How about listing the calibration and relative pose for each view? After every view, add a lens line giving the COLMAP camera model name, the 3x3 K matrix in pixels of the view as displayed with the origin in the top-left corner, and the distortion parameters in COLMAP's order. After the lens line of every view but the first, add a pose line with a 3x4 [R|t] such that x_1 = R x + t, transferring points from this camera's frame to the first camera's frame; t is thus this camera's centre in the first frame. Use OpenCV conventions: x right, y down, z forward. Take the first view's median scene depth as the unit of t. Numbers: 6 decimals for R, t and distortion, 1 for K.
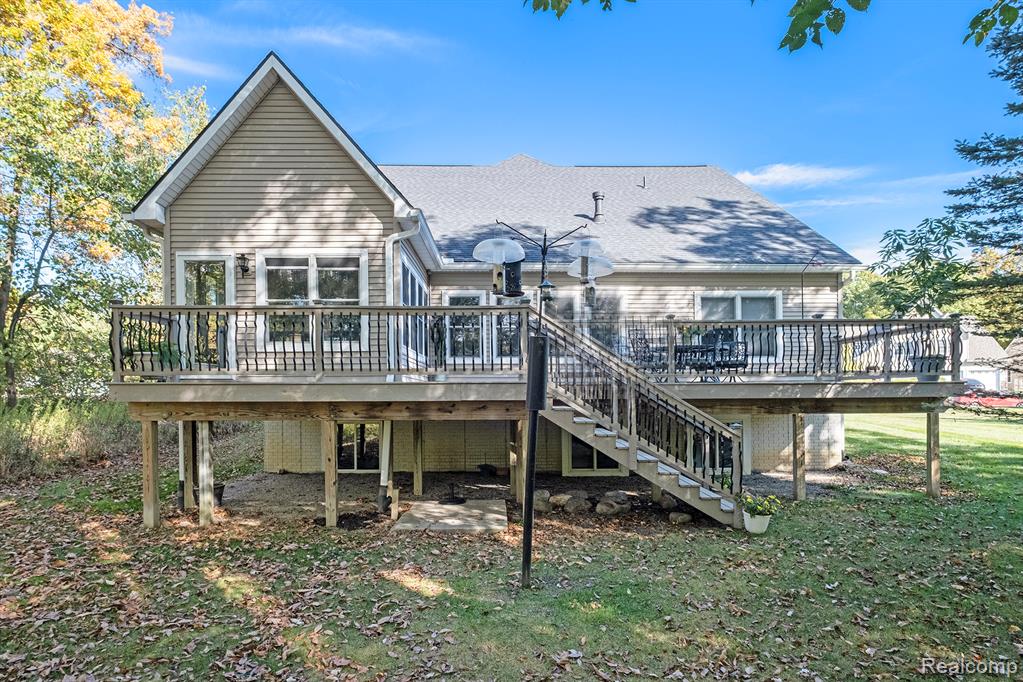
lens RADIAL K [[558.7, 0, 519.0], [0, 558.7, 401.5], [0, 0, 1]] dist [-0.001171, -0.000398]
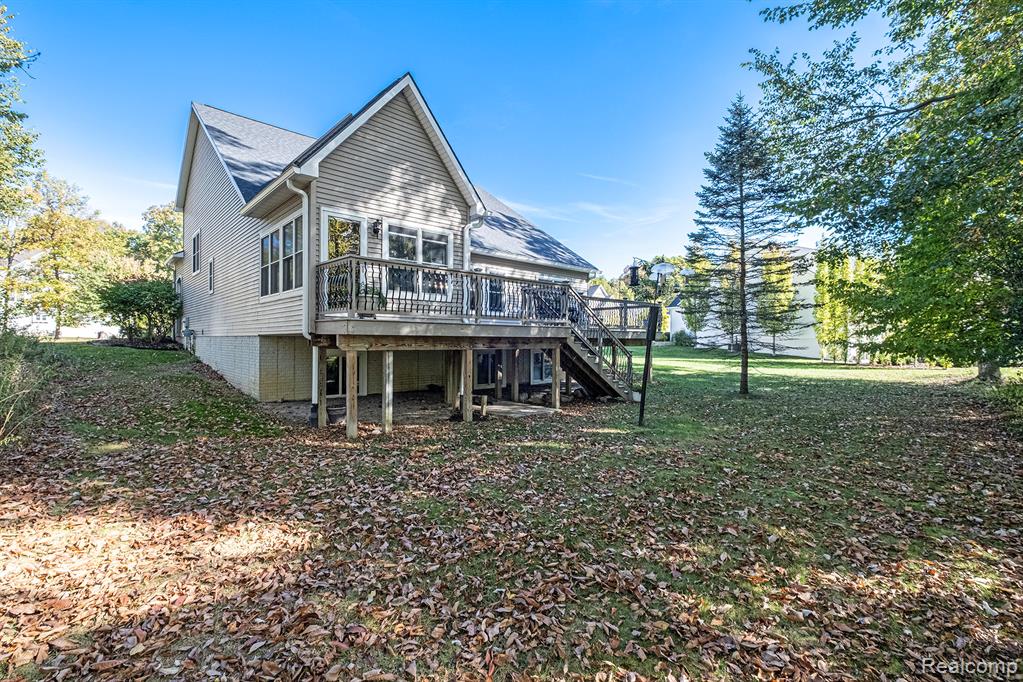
lens RADIAL K [[467.0, 0, 508.4], [0, 467.0, 343.7], [0, 0, 1]] dist [0.000789, 0.000003]
pose [[0.736166, 0.001937, 0.676799, -0.978171], [-0.001177, 0.999998, -0.001582, 0.018536], [-0.676800, 0.000368, 0.736166, 0.020475]]
